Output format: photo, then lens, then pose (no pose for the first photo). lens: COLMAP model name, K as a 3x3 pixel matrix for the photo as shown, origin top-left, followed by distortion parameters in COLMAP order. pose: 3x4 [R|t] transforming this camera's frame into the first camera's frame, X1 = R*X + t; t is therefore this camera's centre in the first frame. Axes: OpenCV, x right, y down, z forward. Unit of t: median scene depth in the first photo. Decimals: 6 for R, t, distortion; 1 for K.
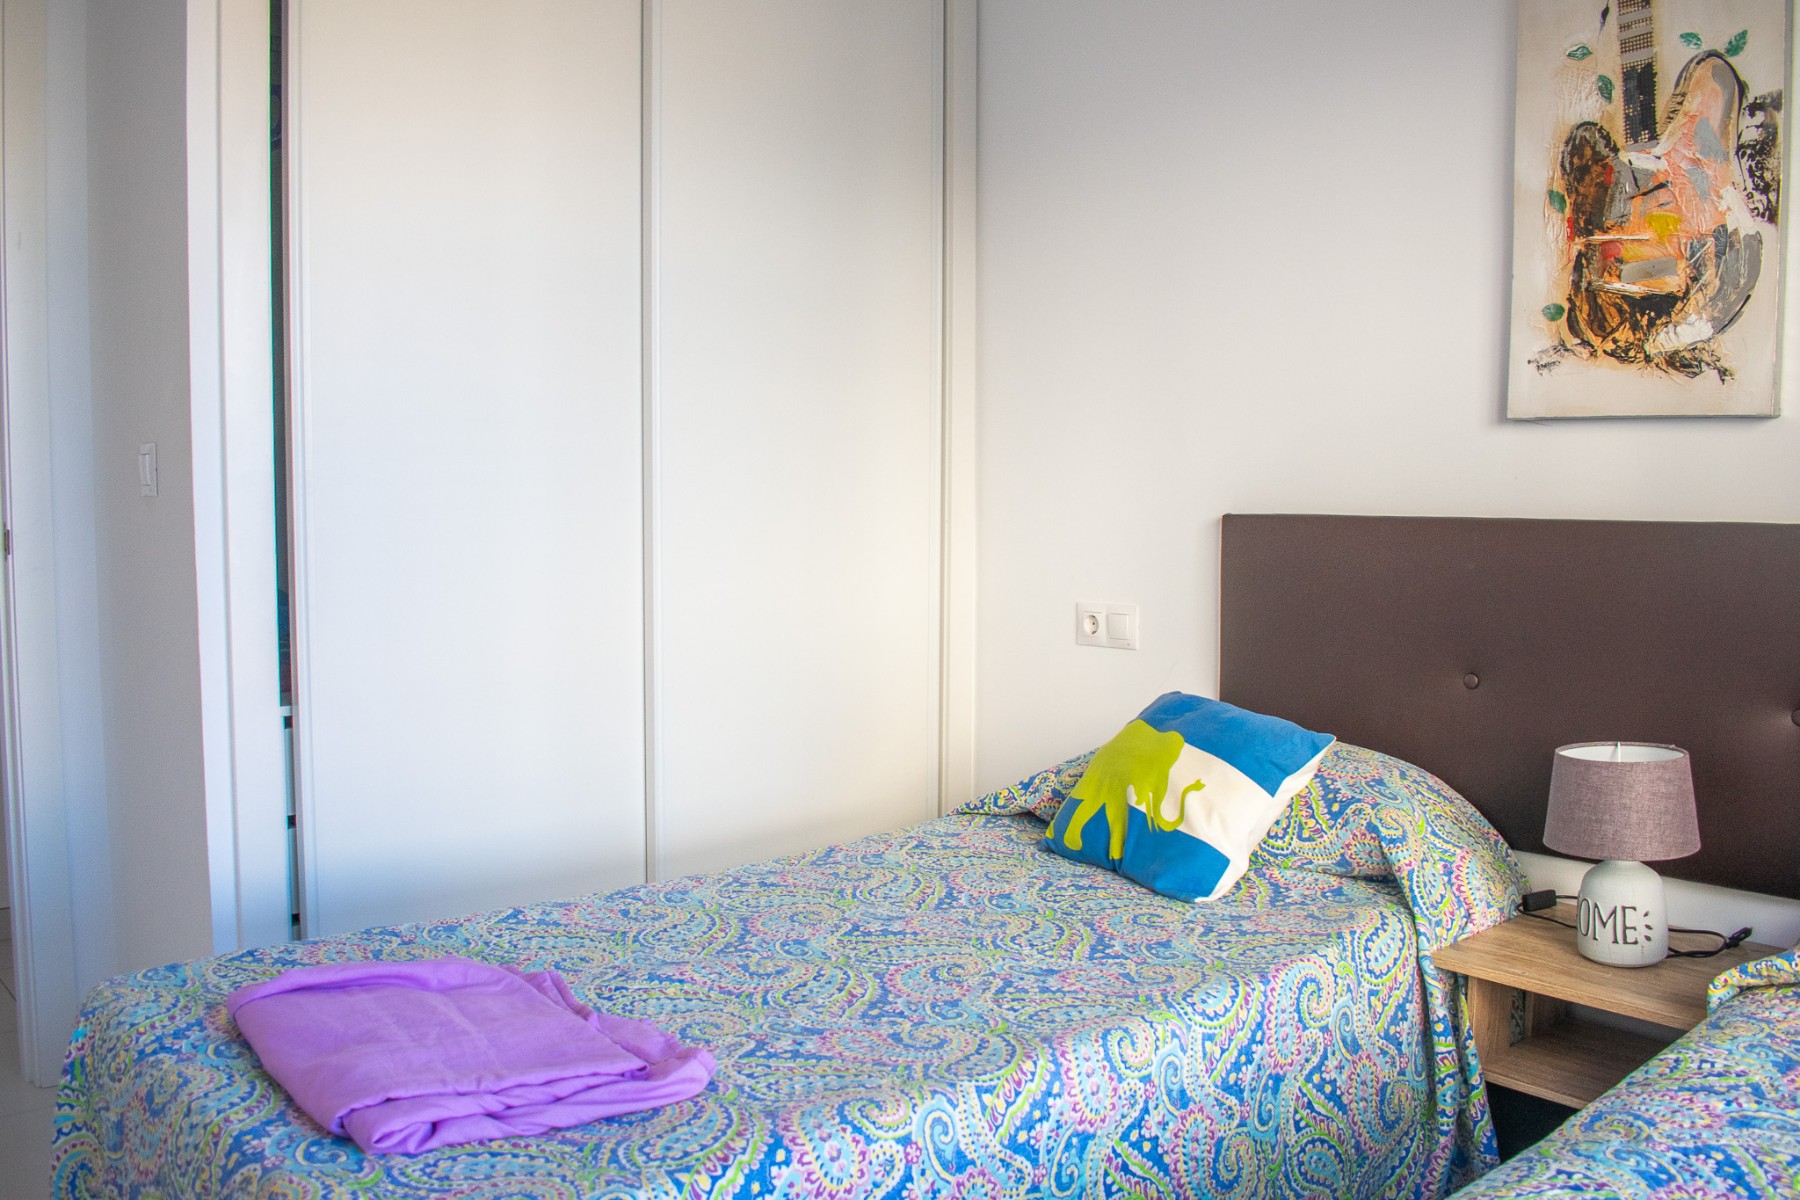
lens RADIAL K [[1451.8, 0, 931.1], [0, 1451.8, 608.5], [0, 0, 1]] dist [-0.103738, 0.015319]
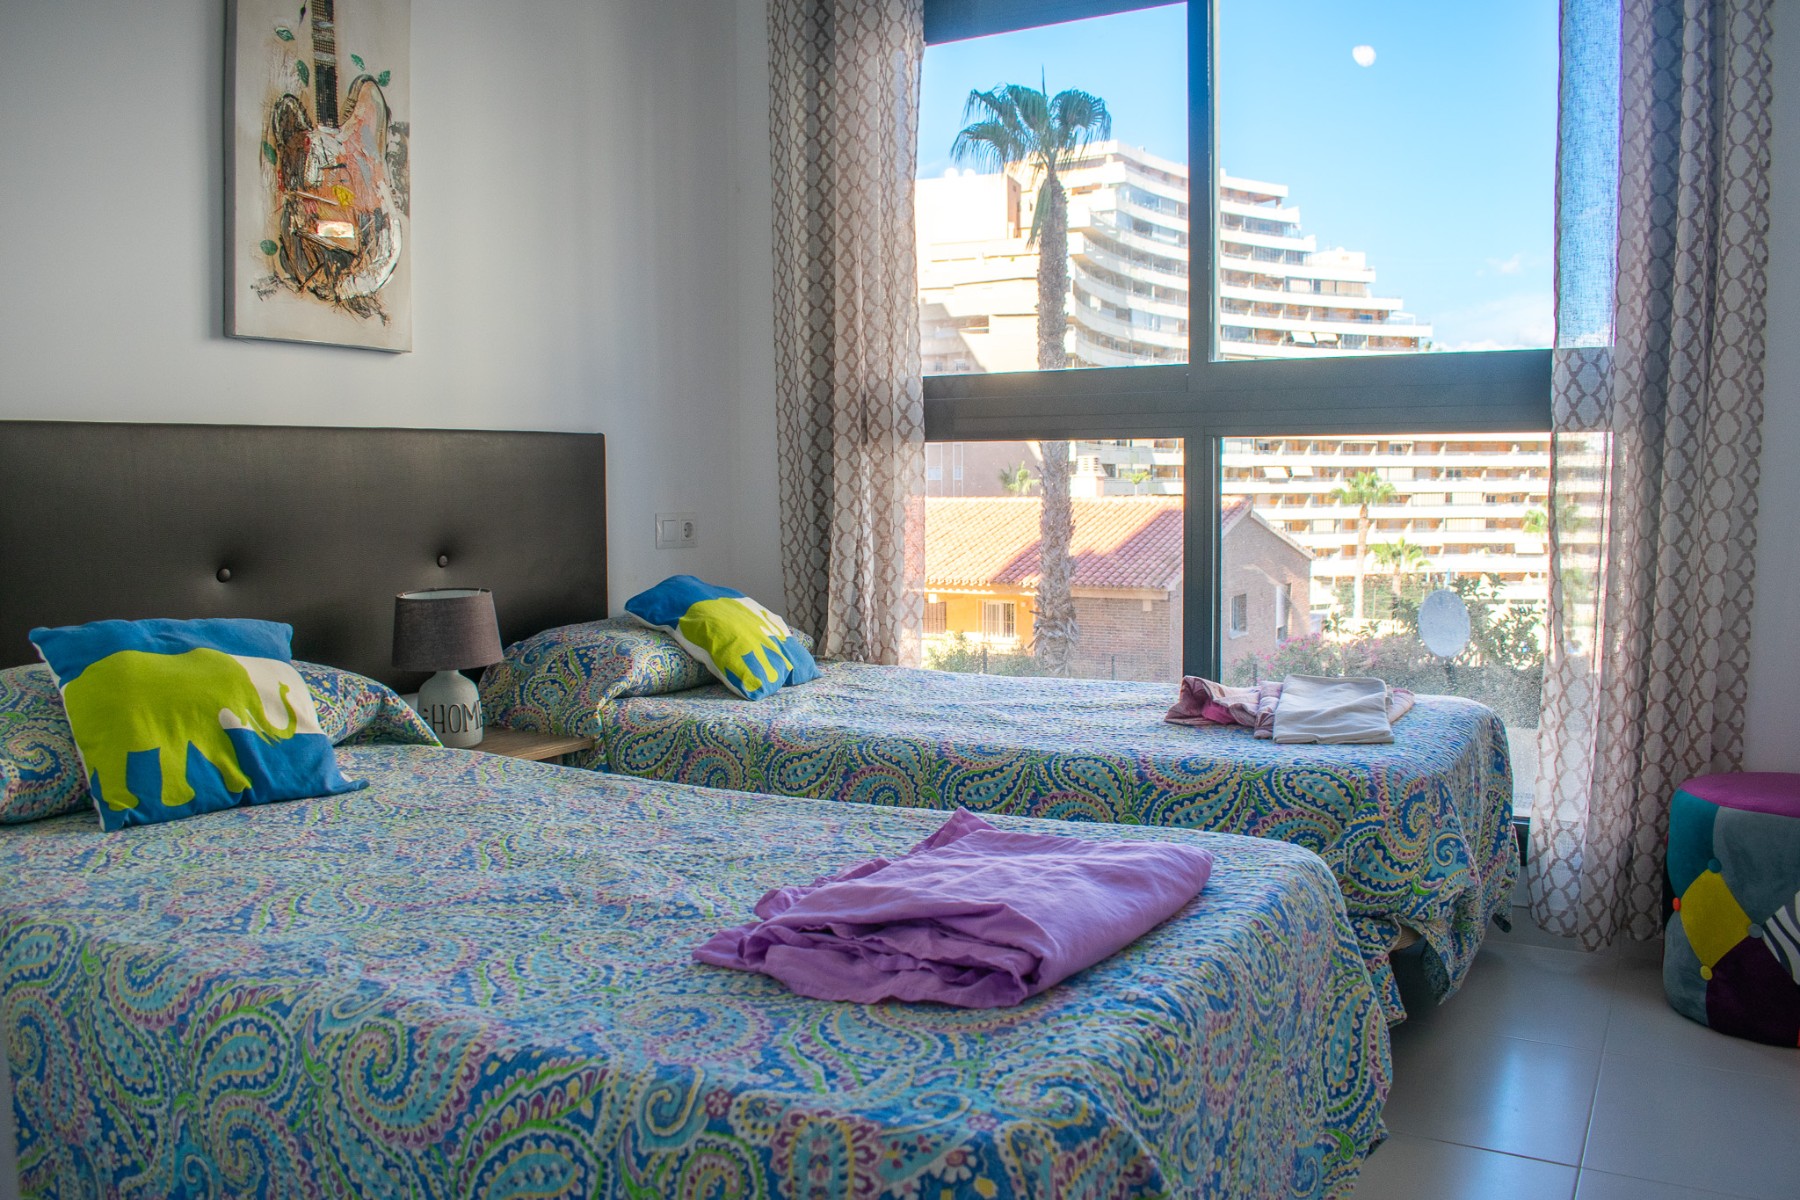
lens RADIAL K [[1415.1, 0, 900.0], [0, 1415.1, 600.0], [0, 0, 1]] dist [-0.099238, 0.010089]
pose [[-0.296169, -0.080424, 0.951744, -0.847848], [0.086593, 0.990084, 0.110610, -0.002467], [-0.951202, 0.115173, -0.286269, 0.897472]]
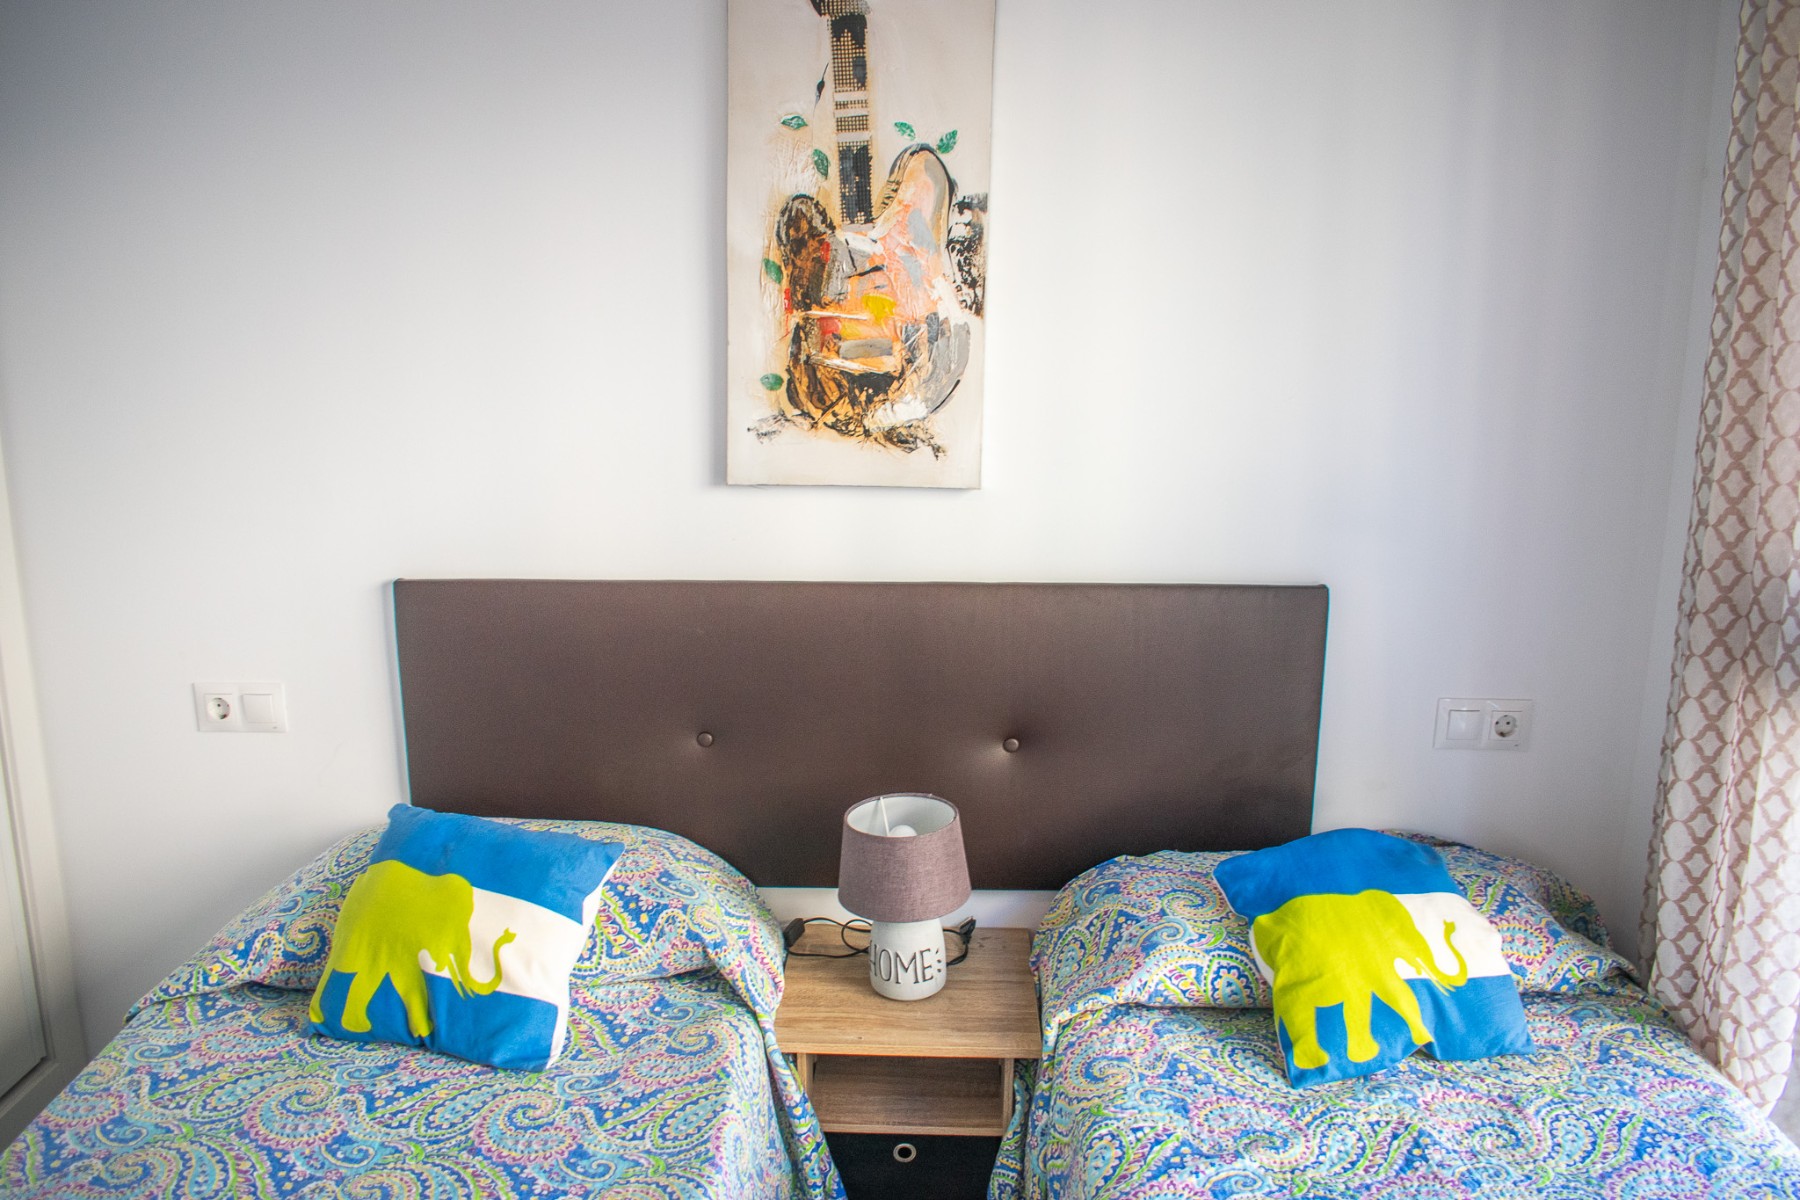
lens RADIAL K [[1415.1, 0, 900.0], [0, 1415.1, 600.0], [0, 0, 1]] dist [-0.099238, 0.010089]
pose [[0.693866, -0.157256, 0.702723, -0.236602], [0.057363, 0.984833, 0.163747, -0.223781], [-0.717815, -0.073308, 0.692363, 0.237094]]
